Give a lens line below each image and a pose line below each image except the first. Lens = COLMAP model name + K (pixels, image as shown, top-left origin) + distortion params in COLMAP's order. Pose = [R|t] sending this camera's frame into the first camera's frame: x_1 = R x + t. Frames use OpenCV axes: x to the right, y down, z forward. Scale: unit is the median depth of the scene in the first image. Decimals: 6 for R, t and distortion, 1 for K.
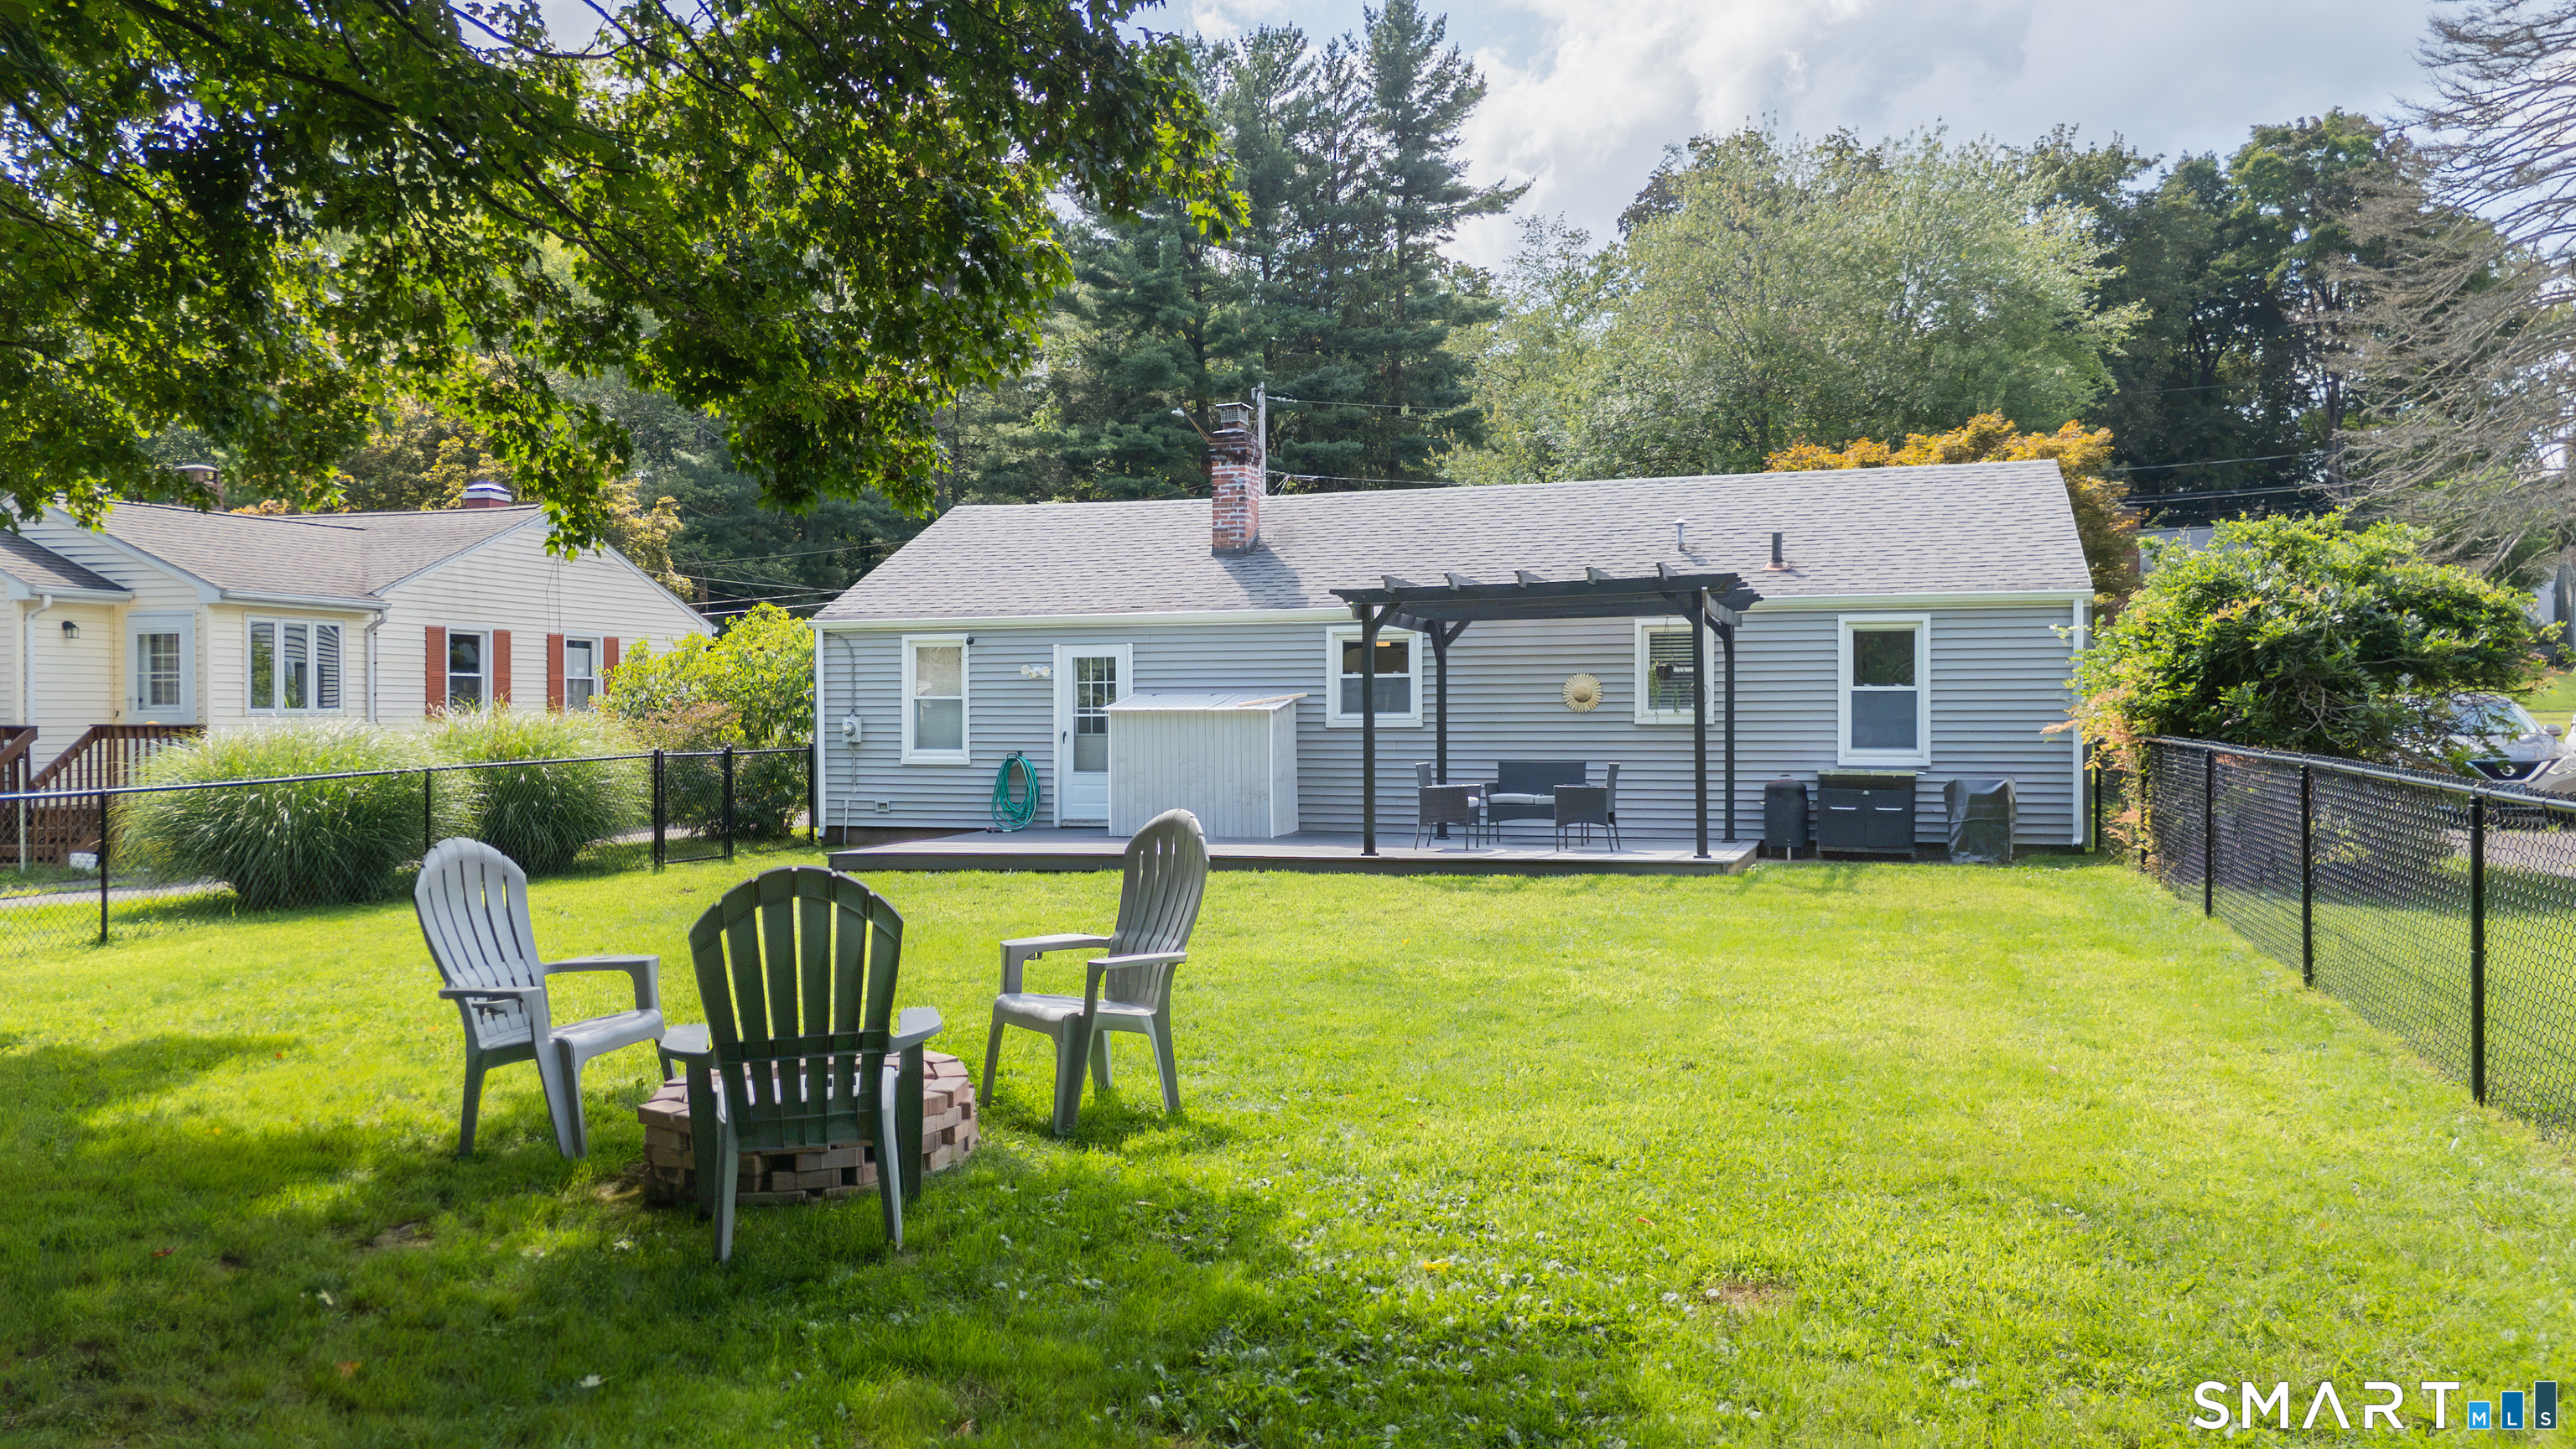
lens RADIAL K [[1984.0, 0, 1288.0], [0, 1984.0, 724.5], [0, 0, 1]] dist [0.056535, -0.082624]
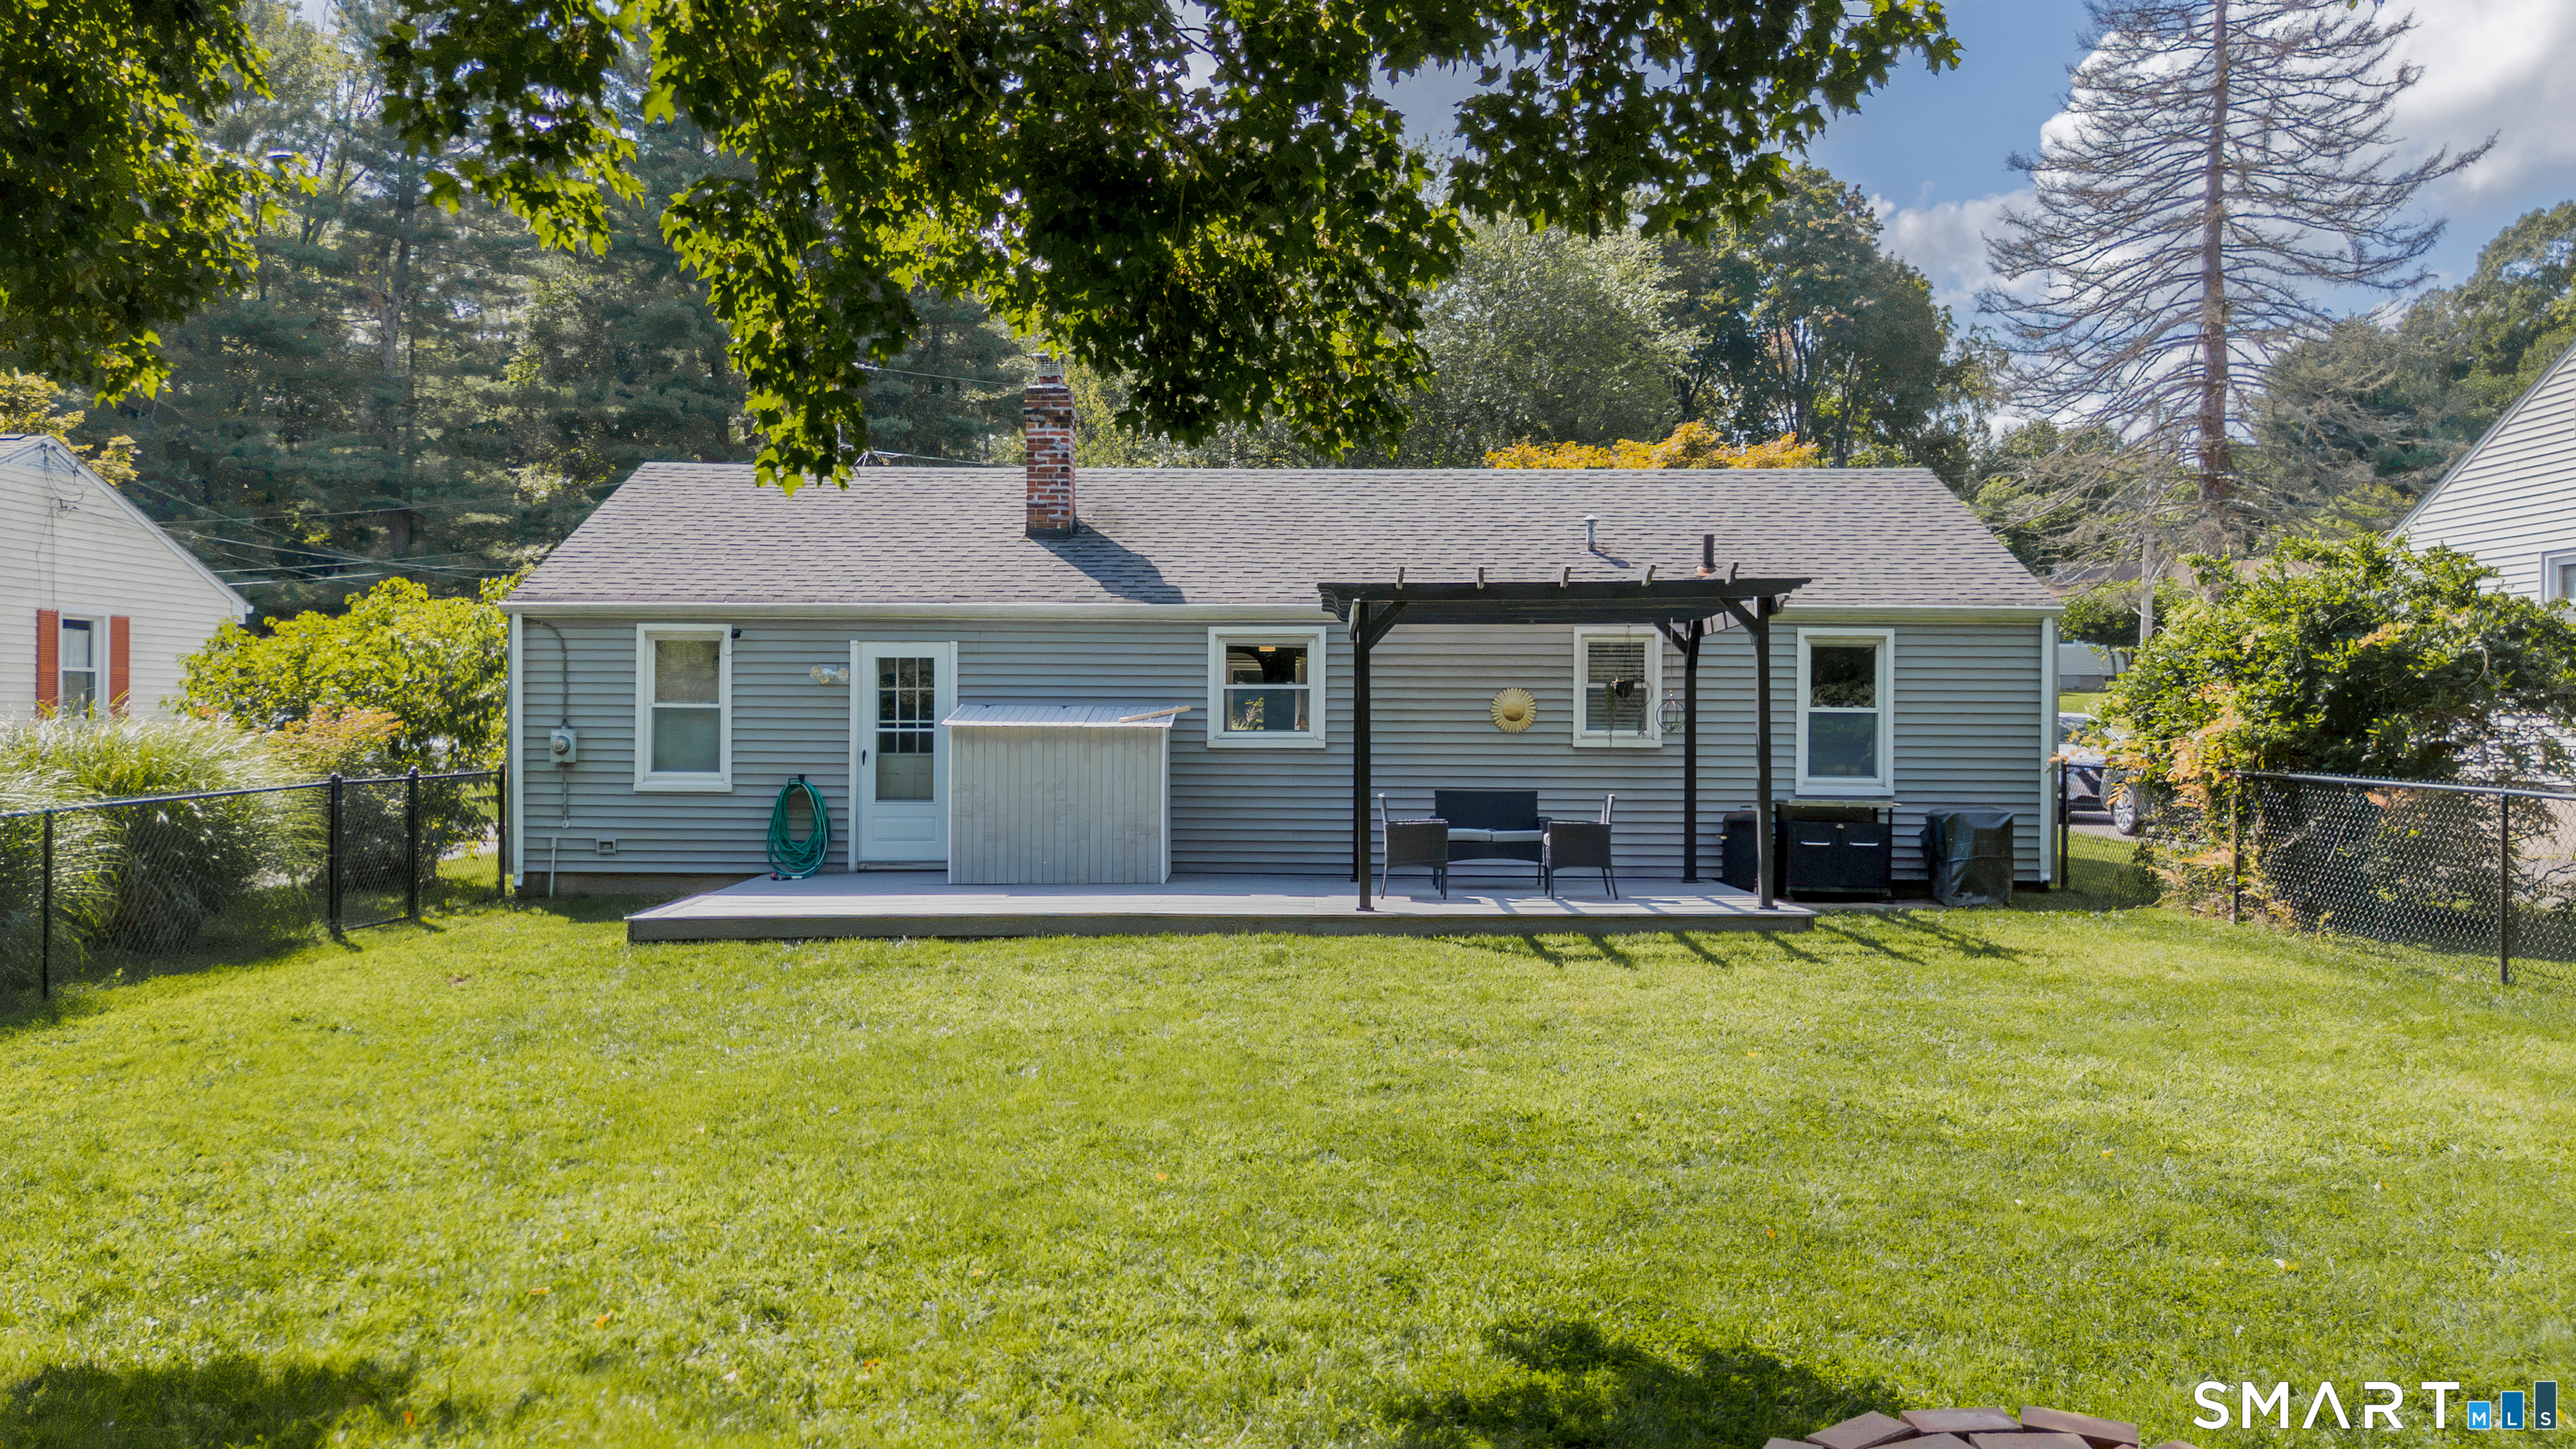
lens RADIAL K [[1984.0, 0, 1288.0], [0, 1984.0, 724.5], [0, 0, 1]] dist [0.056535, -0.082624]
pose [[0.951370, 0.007877, 0.307948, -0.199713], [-0.007974, 0.999968, -0.000943, -0.007528], [-0.307946, -0.001558, 0.951403, 0.191144]]
